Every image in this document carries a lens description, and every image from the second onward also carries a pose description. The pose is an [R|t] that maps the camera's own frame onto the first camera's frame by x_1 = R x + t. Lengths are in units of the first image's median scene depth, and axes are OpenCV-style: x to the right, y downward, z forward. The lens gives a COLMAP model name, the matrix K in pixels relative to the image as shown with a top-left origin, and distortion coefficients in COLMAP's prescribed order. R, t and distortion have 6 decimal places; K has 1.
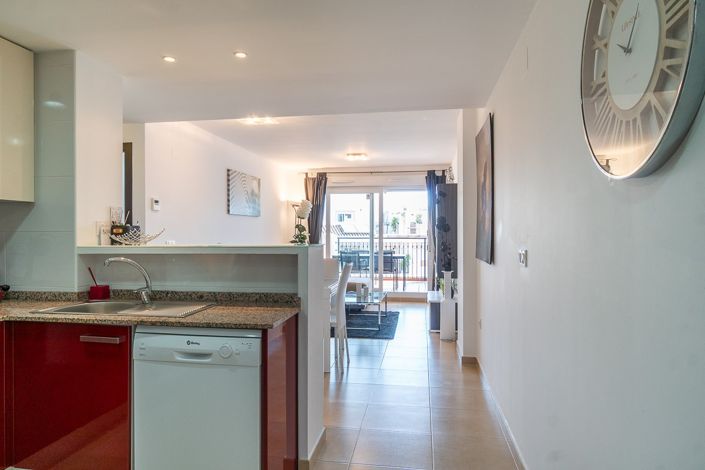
lens RADIAL K [[471.7, 0, 352.5], [0, 471.7, 235.0], [0, 0, 1]] dist [0.001917, 0.000316]
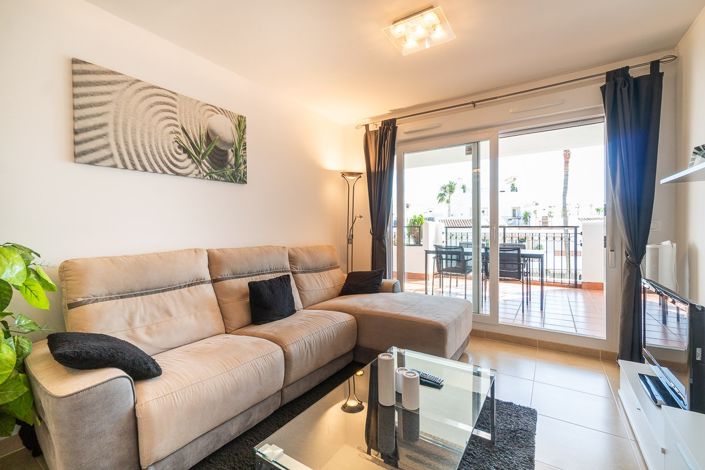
lens RADIAL K [[306.8, 0, 338.5], [0, 306.8, 231.9], [0, 0, 1]] dist [-0.006037, 0.000039]
pose [[0.895297, 0.000421, -0.445470, 0.080415], [0.004172, 0.999948, 0.009332, 0.017942], [0.445451, -0.010213, 0.895248, 0.846847]]
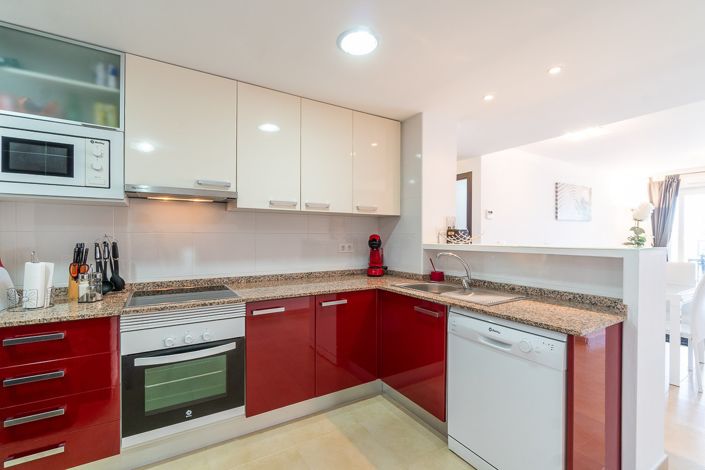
lens RADIAL K [[305.4, 0, 344.3], [0, 305.4, 235.7], [0, 0, 1]] dist [0.020405, -0.008585]
pose [[0.633336, 0.002912, -0.773872, 0.002834], [-0.005712, 0.999983, -0.000911, 0.000310], [0.773856, 0.004998, 0.633342, 0.079687]]
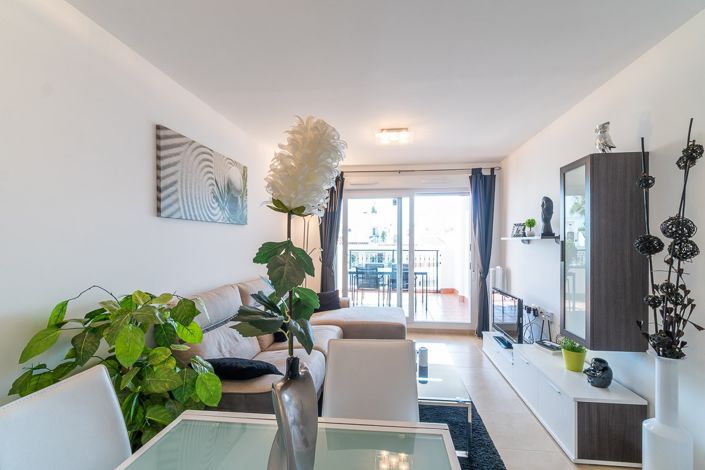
lens RADIAL K [[312.8, 0, 361.8], [0, 312.8, 243.0], [0, 0, 1]] dist [-0.000350, 0.000011]
pose [[0.999182, -0.000988, 0.040431, -0.063567], [0.000983, 1.000000, 0.000137, -0.016662], [-0.040431, -0.000097, 0.999182, 0.658913]]
